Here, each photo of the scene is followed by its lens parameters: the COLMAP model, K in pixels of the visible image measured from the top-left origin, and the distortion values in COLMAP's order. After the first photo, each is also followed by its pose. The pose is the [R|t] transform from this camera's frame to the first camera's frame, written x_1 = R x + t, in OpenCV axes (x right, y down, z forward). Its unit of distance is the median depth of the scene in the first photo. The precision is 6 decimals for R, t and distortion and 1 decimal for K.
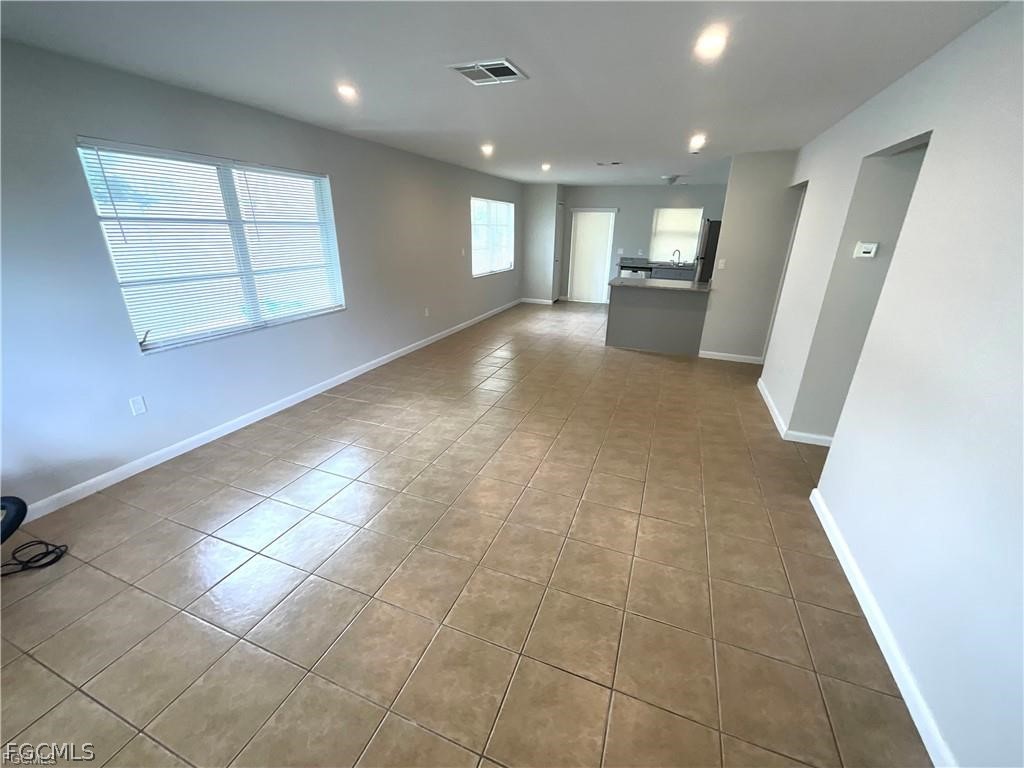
lens RADIAL K [[413.5, 0, 512.6], [0, 413.5, 380.6], [0, 0, 1]] dist [0.000725, 0.001182]
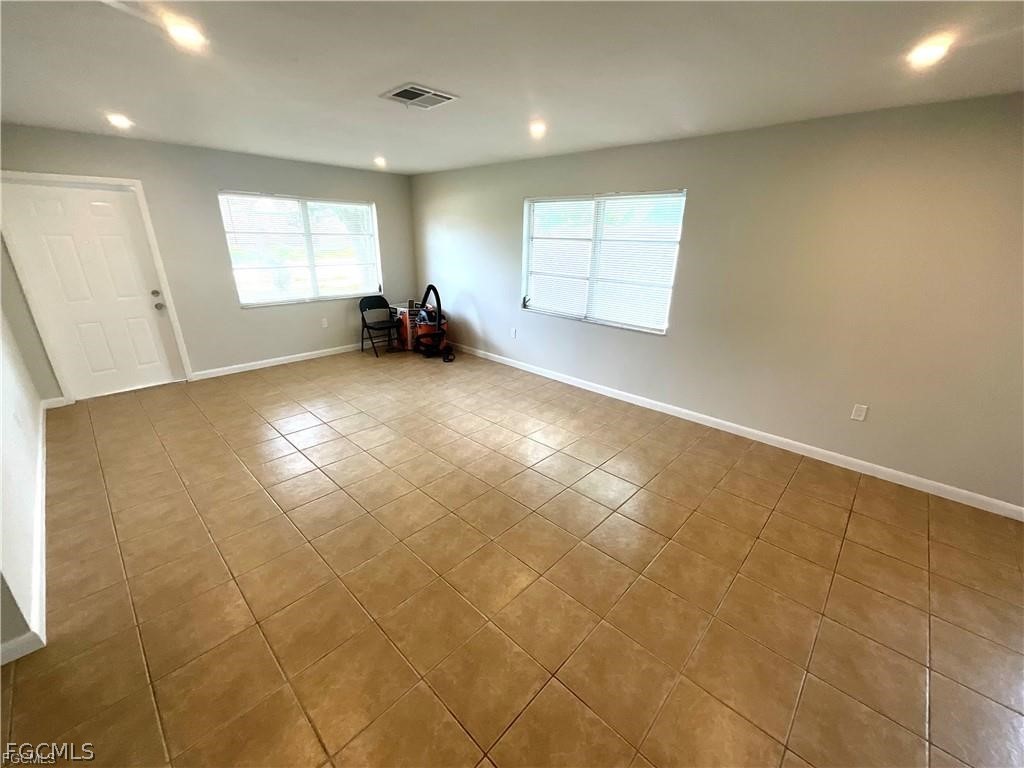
lens RADIAL K [[413.5, 0, 512.7], [0, 413.5, 380.8], [0, 0, 1]] dist [0.000725, 0.001182]
pose [[-0.374251, 0.287371, -0.881677, 0.714293], [-0.348173, 0.837668, 0.420818, -0.466184], [0.859483, 0.464468, -0.213443, 1.253711]]
